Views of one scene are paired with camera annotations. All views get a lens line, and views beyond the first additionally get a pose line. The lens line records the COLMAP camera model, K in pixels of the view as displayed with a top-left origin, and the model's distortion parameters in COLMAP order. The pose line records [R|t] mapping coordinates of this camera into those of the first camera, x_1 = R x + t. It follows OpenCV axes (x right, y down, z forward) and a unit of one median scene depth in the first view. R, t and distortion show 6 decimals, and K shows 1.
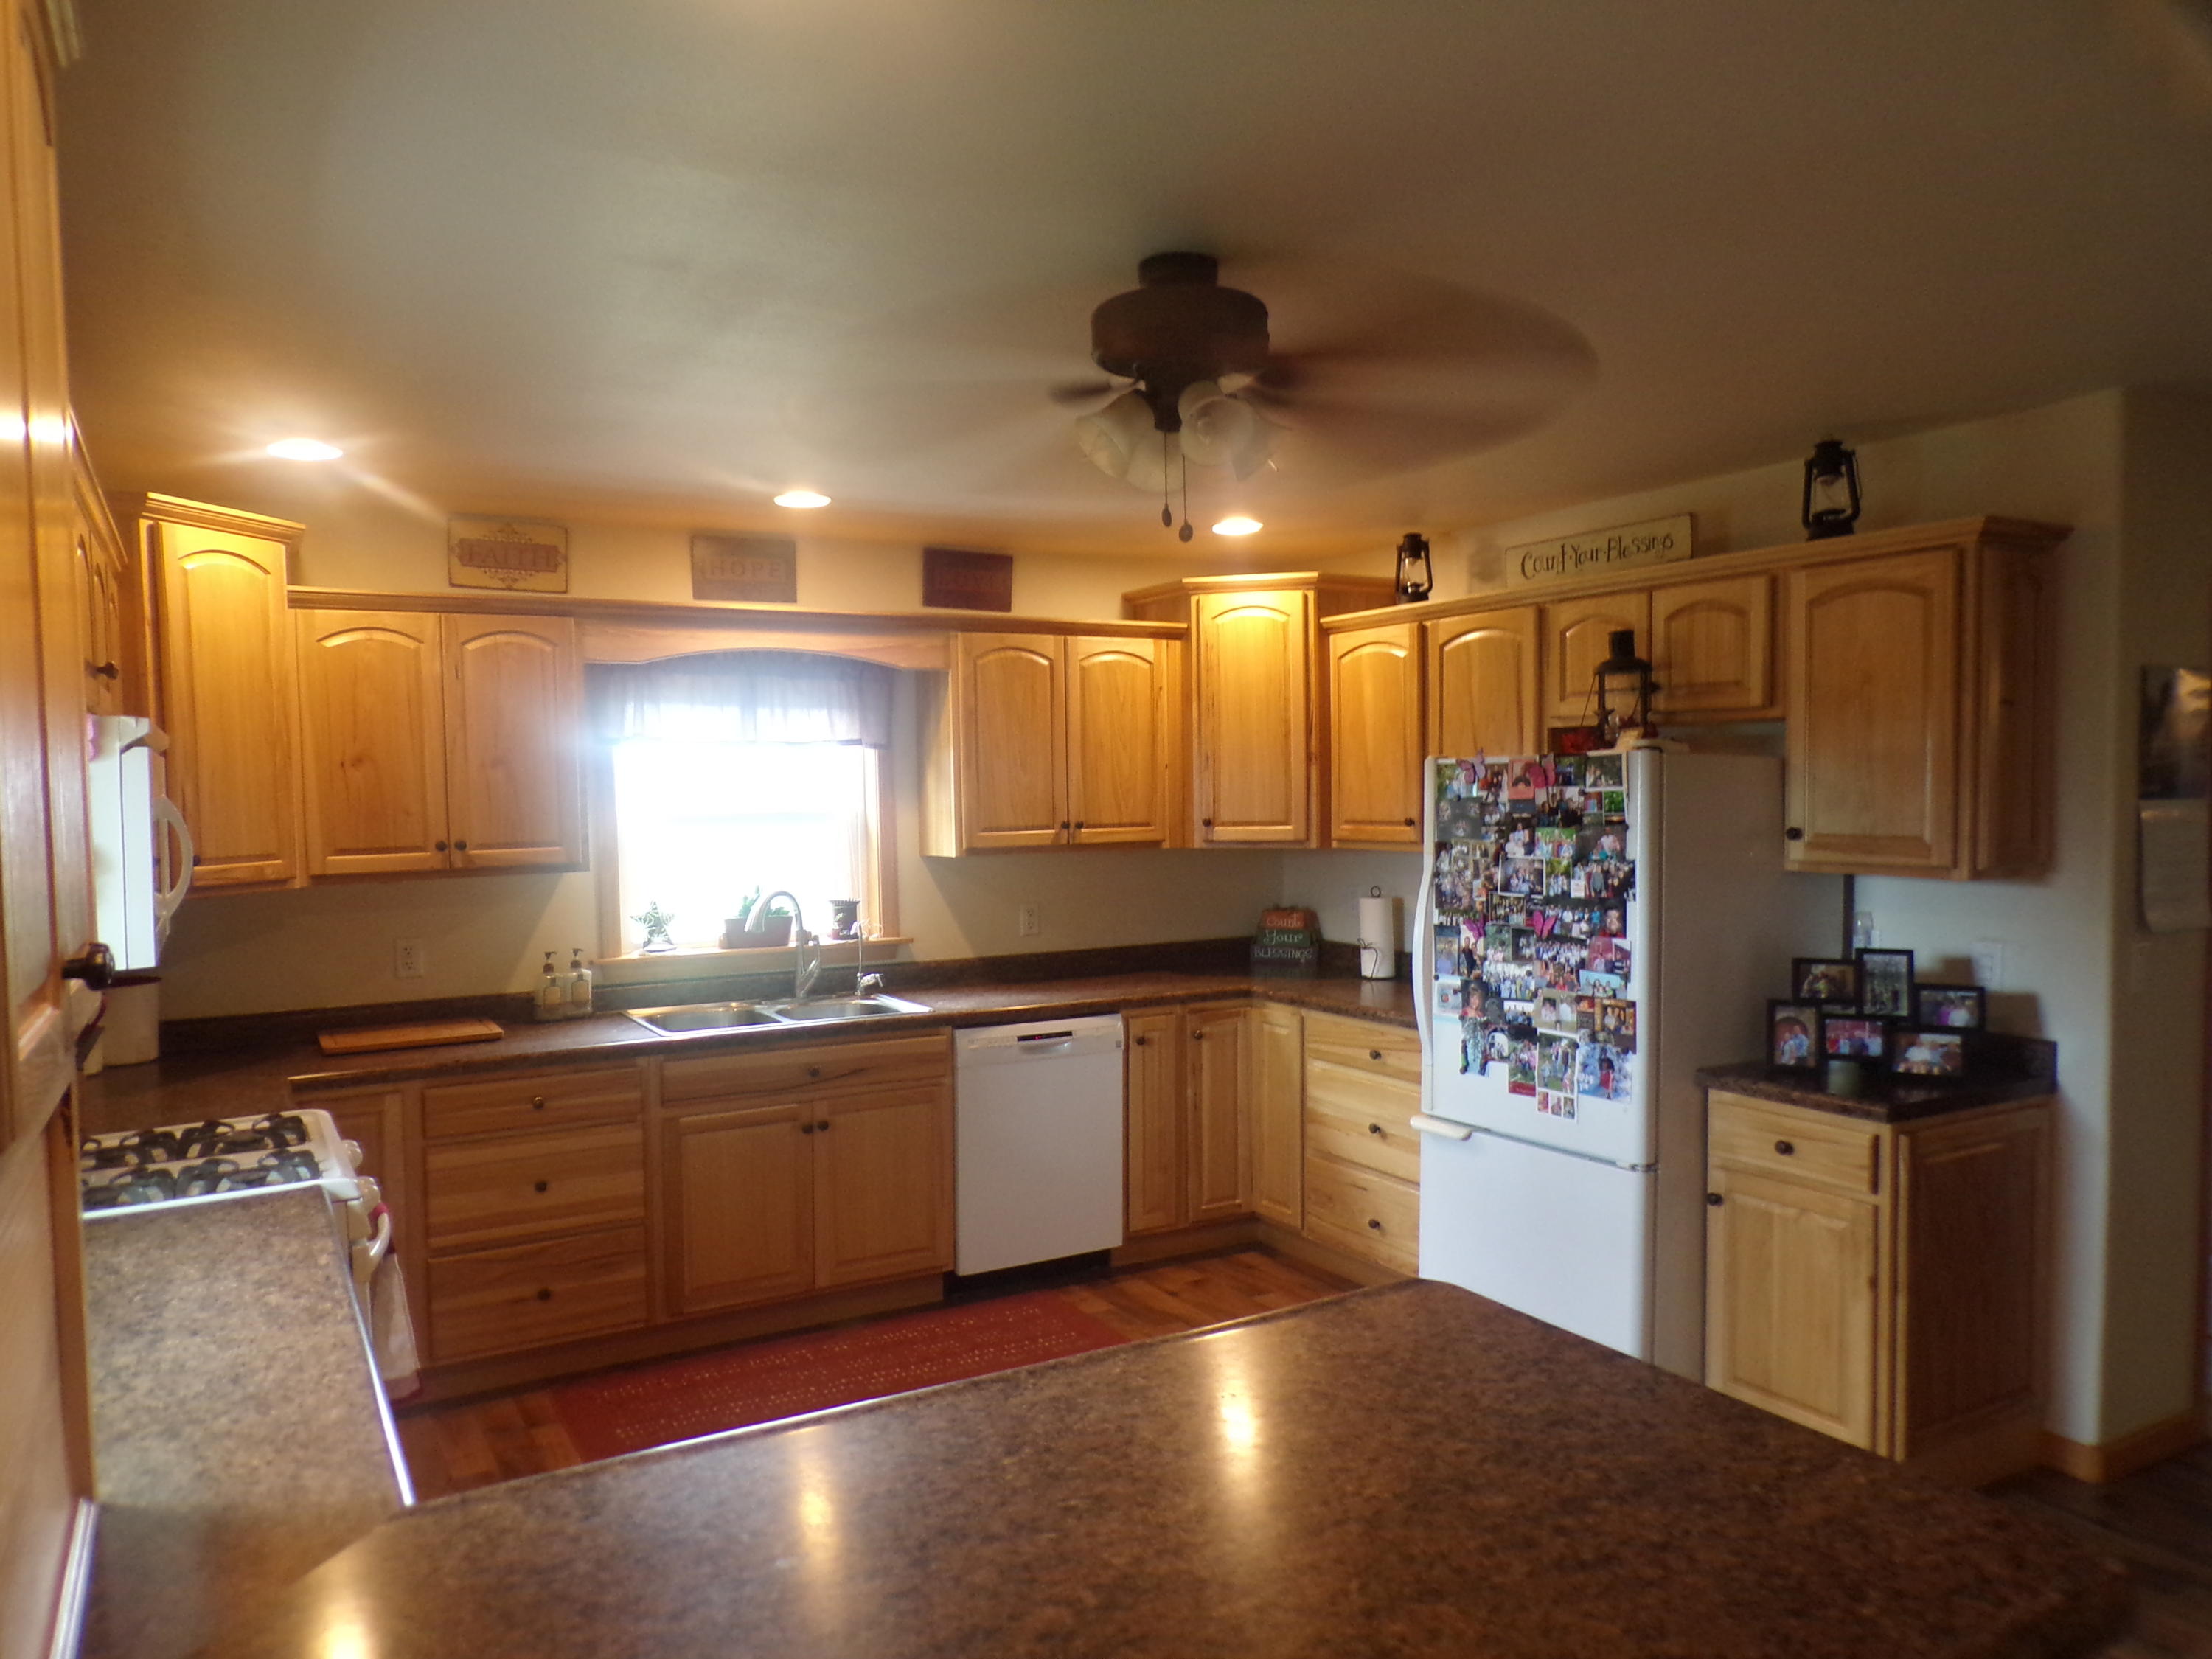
lens RADIAL K [[1491.3, 0, 1106.0], [0, 1491.3, 829.5], [0, 0, 1]] dist [-0.028170, 0.001584]
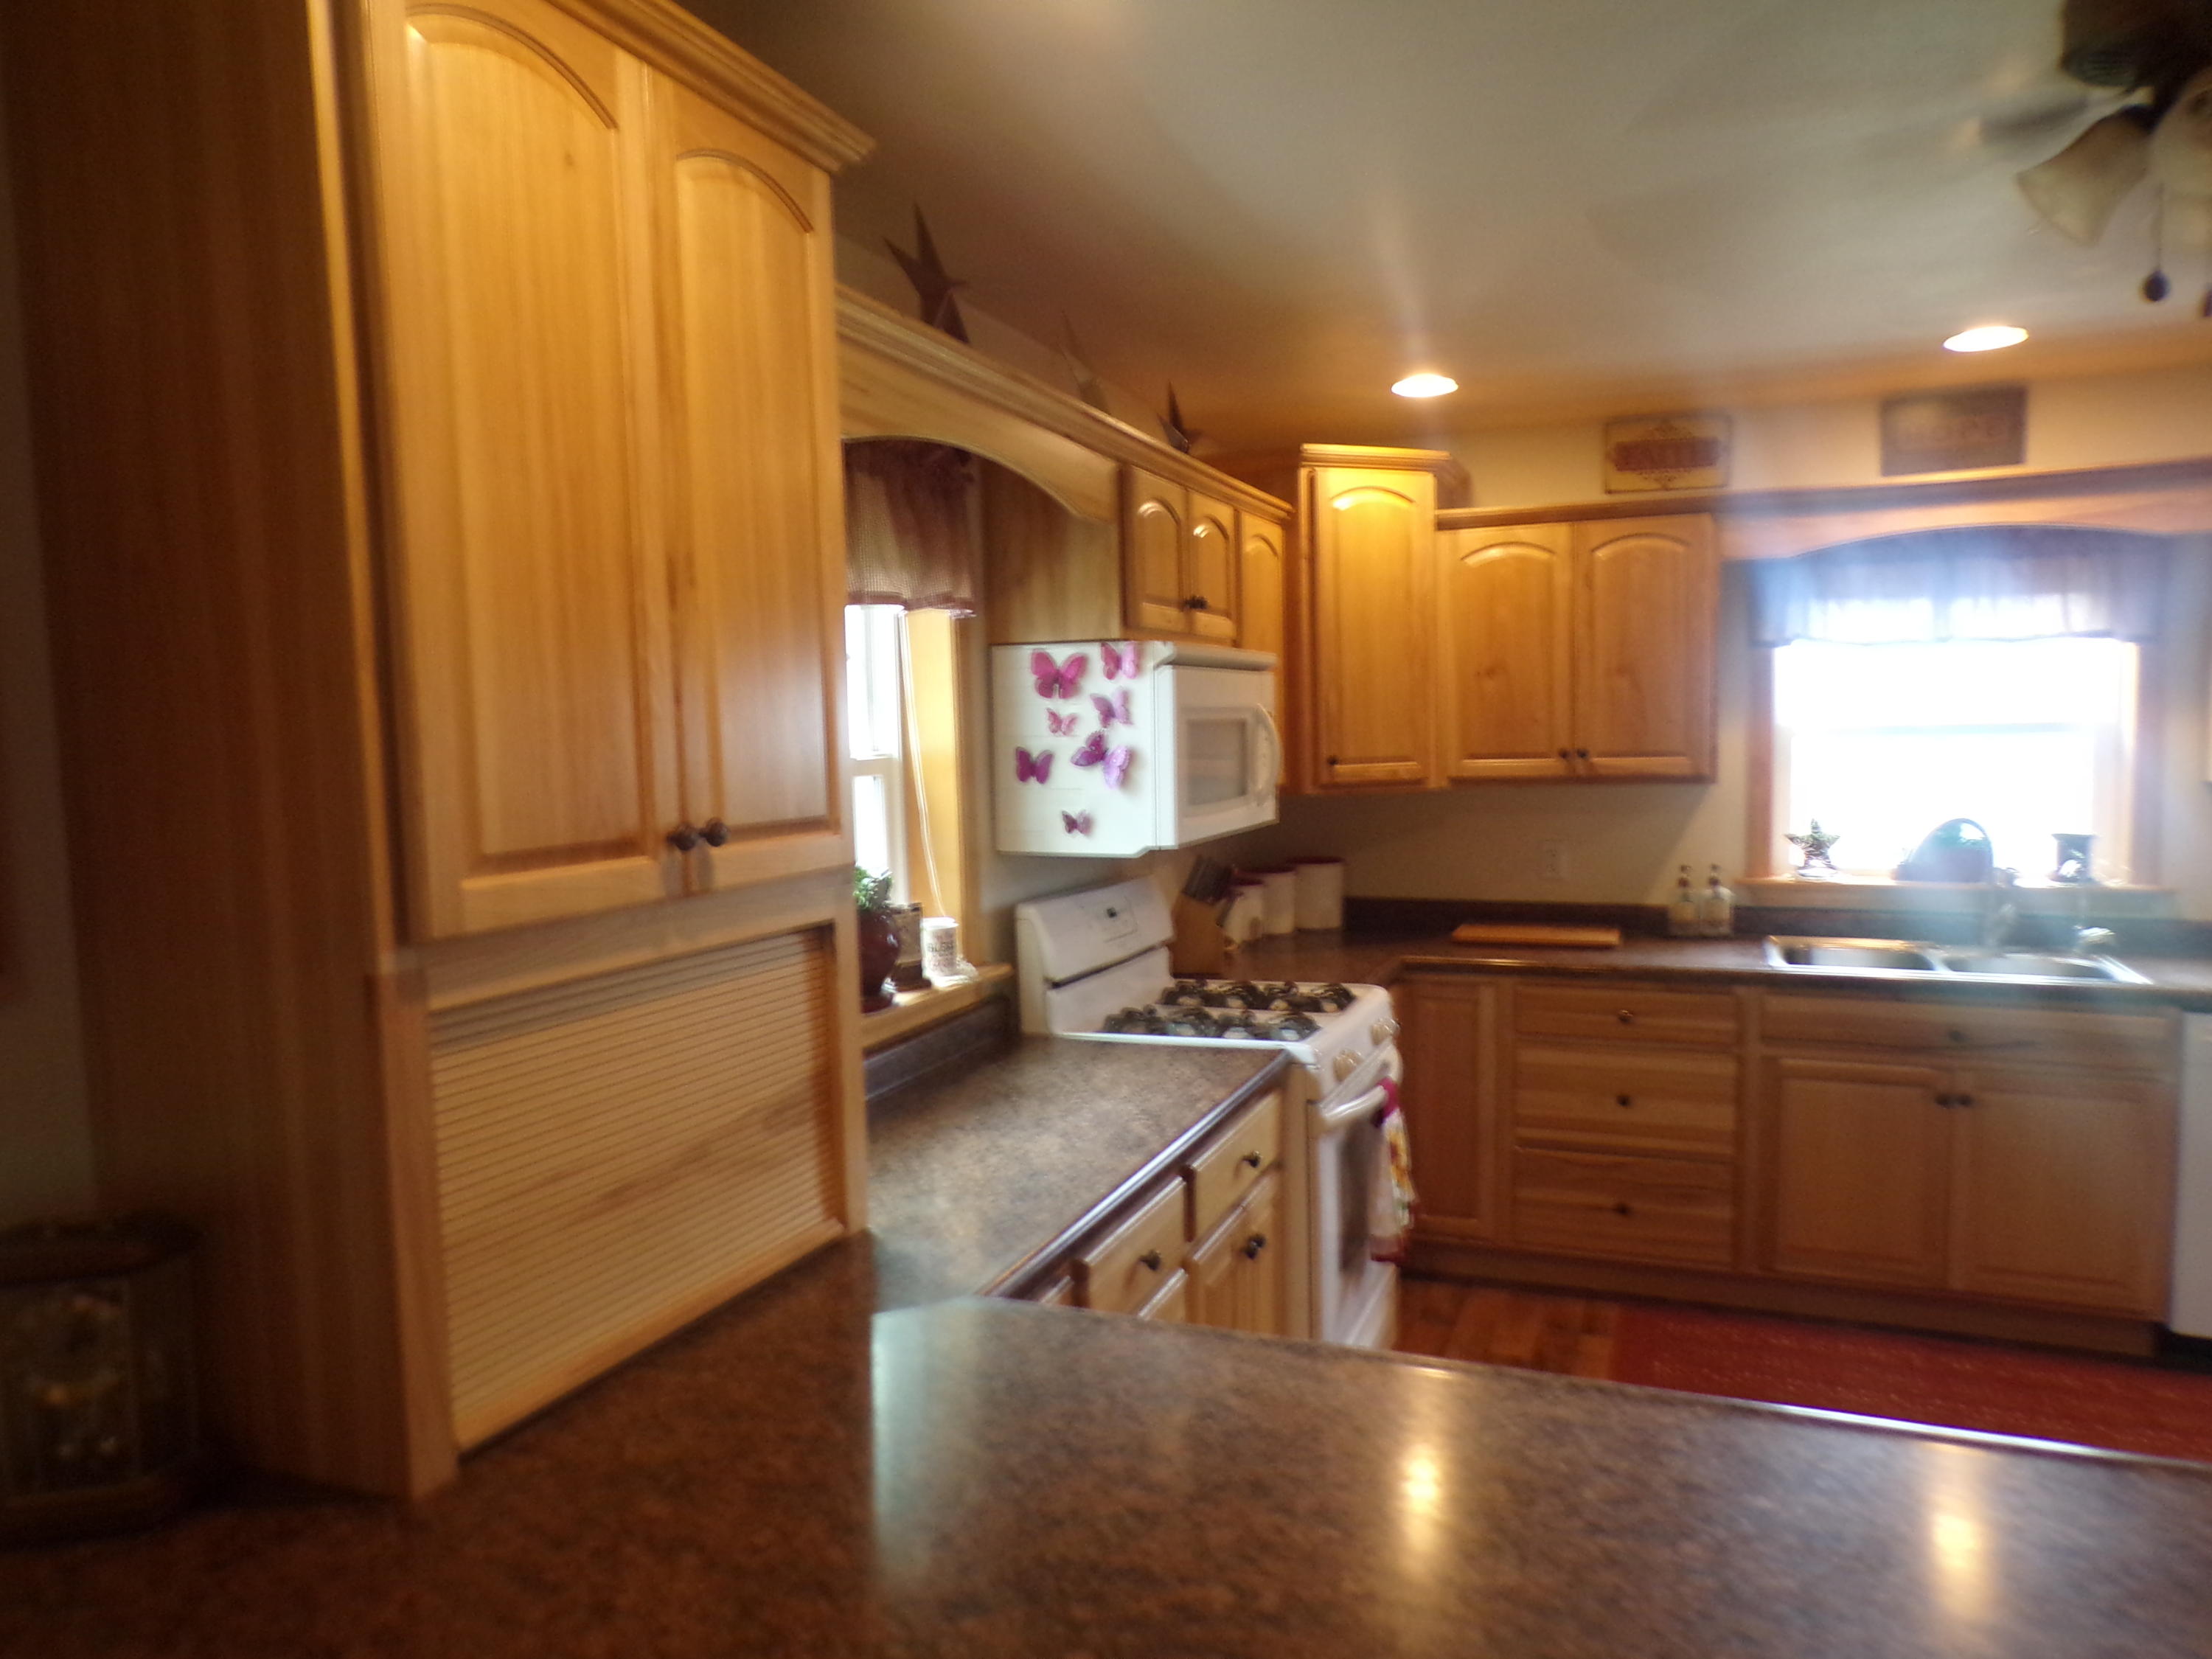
lens RADIAL K [[1512.6, 0, 1095.4], [0, 1512.6, 836.9], [0, 0, 1]] dist [-0.013915, 0.018894]
pose [[0.612151, 0.066919, -0.787904, 0.165824], [-0.015101, 0.997220, 0.072964, -0.002616], [0.790596, -0.032767, 0.611460, 0.100100]]
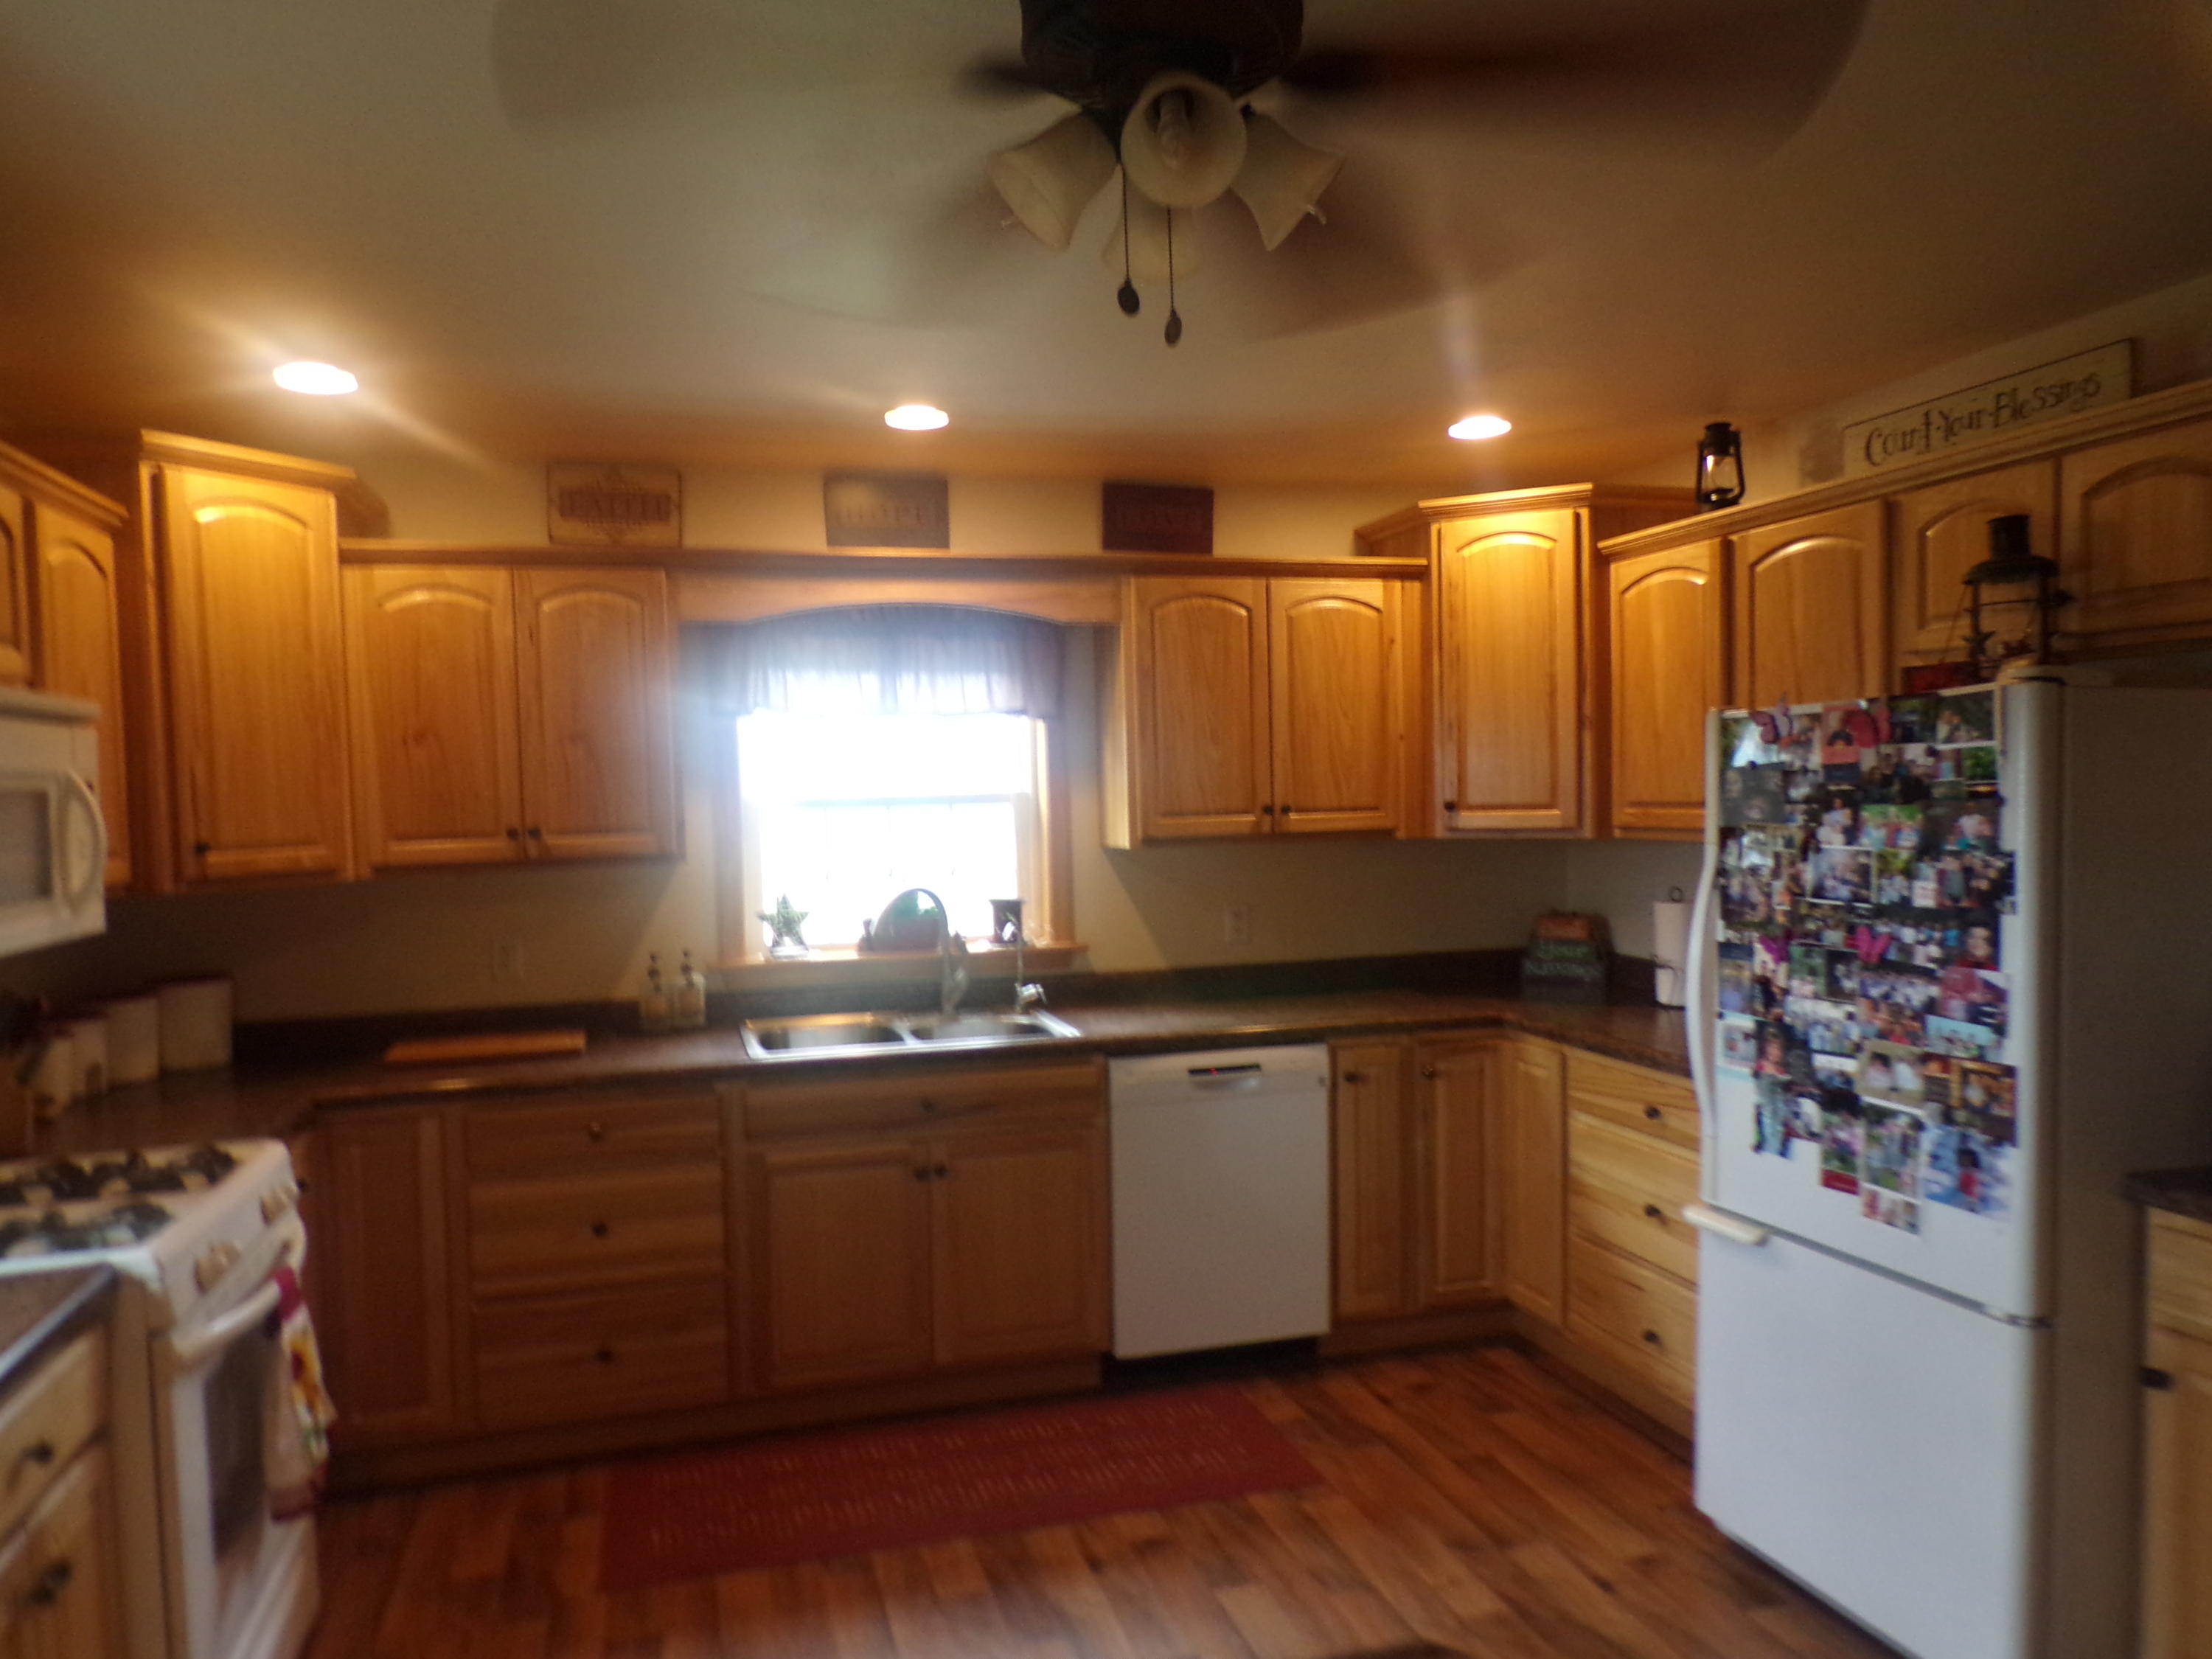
lens RADIAL K [[1512.6, 0, 1095.4], [0, 1512.6, 836.9], [0, 0, 1]] dist [-0.013915, 0.018894]
pose [[0.969405, 0.000518, -0.245467, 0.099668], [0.001392, 0.999970, 0.007608, 0.006601], [0.245464, -0.007717, 0.969375, 0.201667]]
